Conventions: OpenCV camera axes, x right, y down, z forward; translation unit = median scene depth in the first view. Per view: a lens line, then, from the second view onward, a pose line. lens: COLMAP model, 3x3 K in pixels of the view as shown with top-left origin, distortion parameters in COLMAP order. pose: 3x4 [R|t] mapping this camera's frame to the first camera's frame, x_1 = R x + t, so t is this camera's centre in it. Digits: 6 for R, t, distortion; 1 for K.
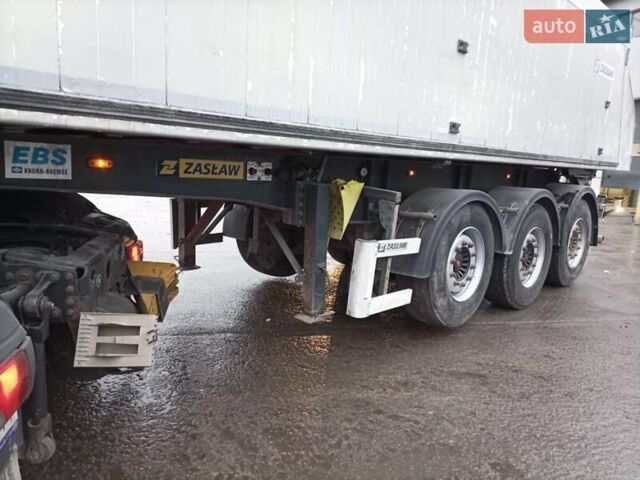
lens RADIAL K [[480.7, 0, 320.0], [0, 480.7, 240.0], [0, 0, 1]] dist [0.086852, -0.152745]
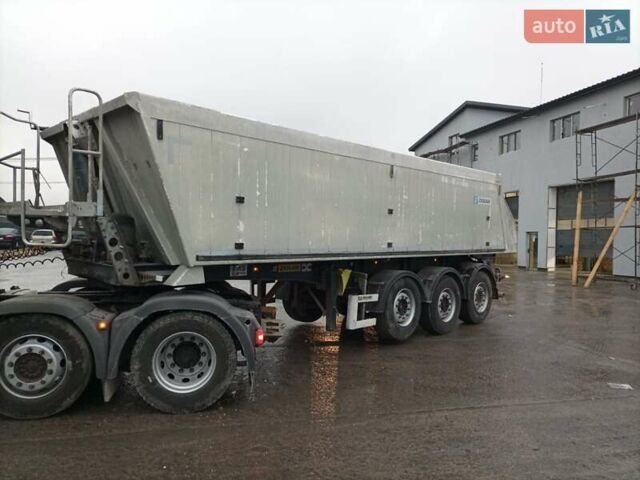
lens RADIAL K [[480.7, 0, 320.0], [0, 480.7, 240.0], [0, 0, 1]] dist [0.086852, -0.152745]
pose [[0.999396, -0.033524, 0.009112, -0.065614], [0.034501, 0.988498, -0.147247, 0.063148], [-0.004071, 0.147472, 0.989058, -1.143974]]
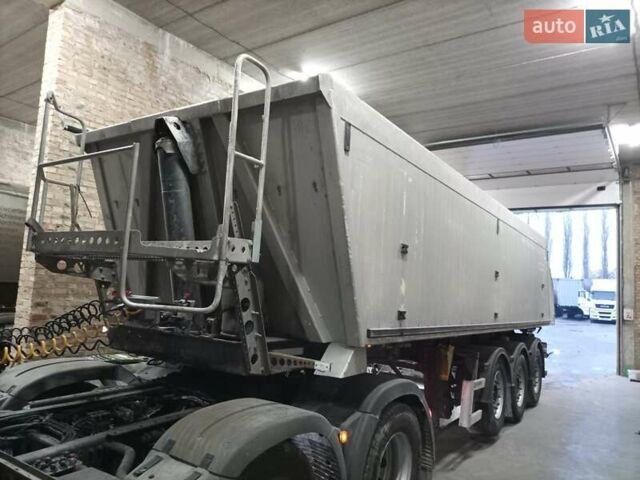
lens RADIAL K [[480.7, 0, 320.0], [0, 480.7, 240.0], [0, 0, 1]] dist [0.086852, -0.152745]
pose [[0.982692, 0.032967, 0.182291, -0.674375], [0.015325, 0.966196, -0.257352, -0.041373], [-0.184613, 0.255692, 0.948968, -0.649795]]
